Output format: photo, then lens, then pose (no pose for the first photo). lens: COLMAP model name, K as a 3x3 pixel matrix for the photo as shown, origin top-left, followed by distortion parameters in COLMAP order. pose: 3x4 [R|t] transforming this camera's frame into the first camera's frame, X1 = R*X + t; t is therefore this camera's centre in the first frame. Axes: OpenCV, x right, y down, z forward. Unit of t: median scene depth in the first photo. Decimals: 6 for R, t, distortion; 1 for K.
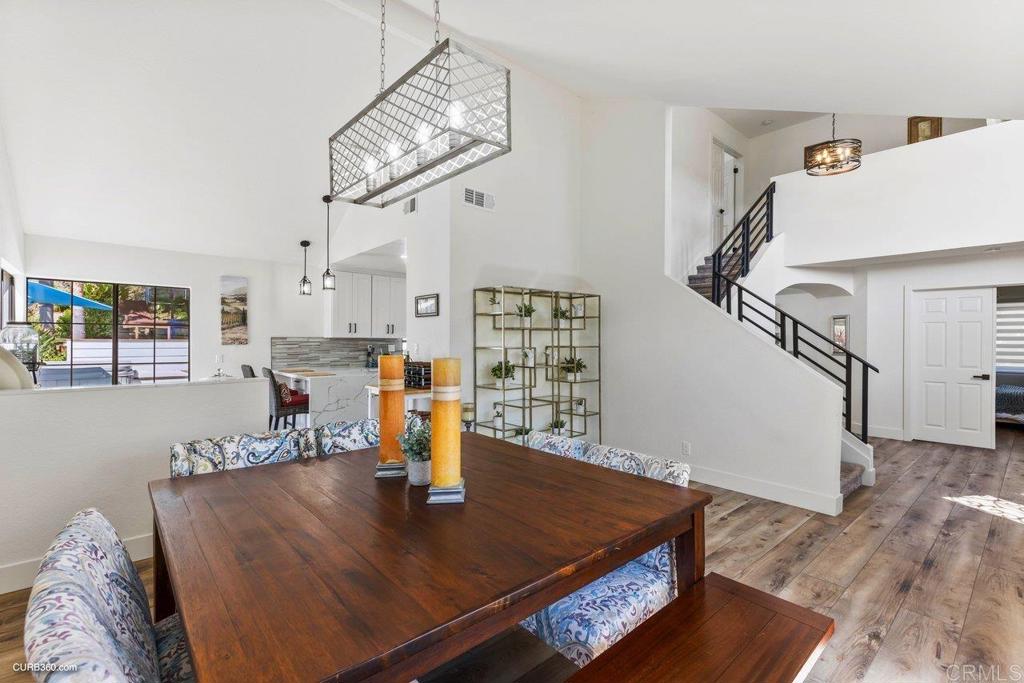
lens RADIAL K [[462.3, 0, 517.7], [0, 462.3, 338.2], [0, 0, 1]] dist [0.003525, 0.000482]
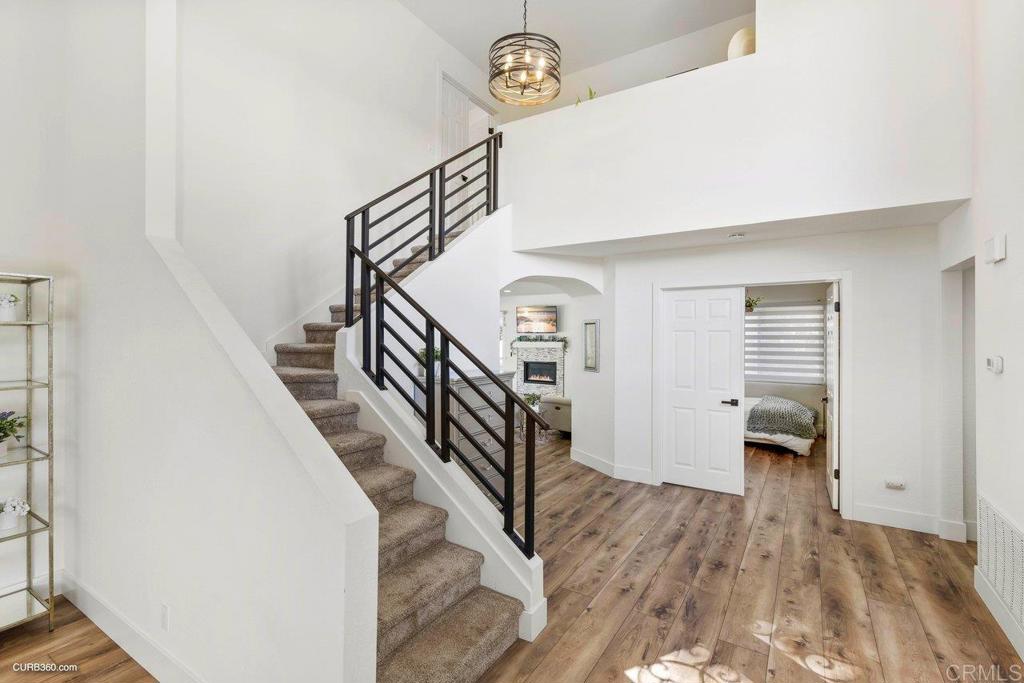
lens RADIAL K [[462.3, 0, 517.7], [0, 462.3, 338.2], [0, 0, 1]] dist [0.003525, 0.000482]
pose [[0.960229, -0.001624, 0.279207, 0.413043], [-0.001776, 0.999927, 0.011926, -0.030775], [-0.279206, -0.011947, 0.960157, 0.336430]]
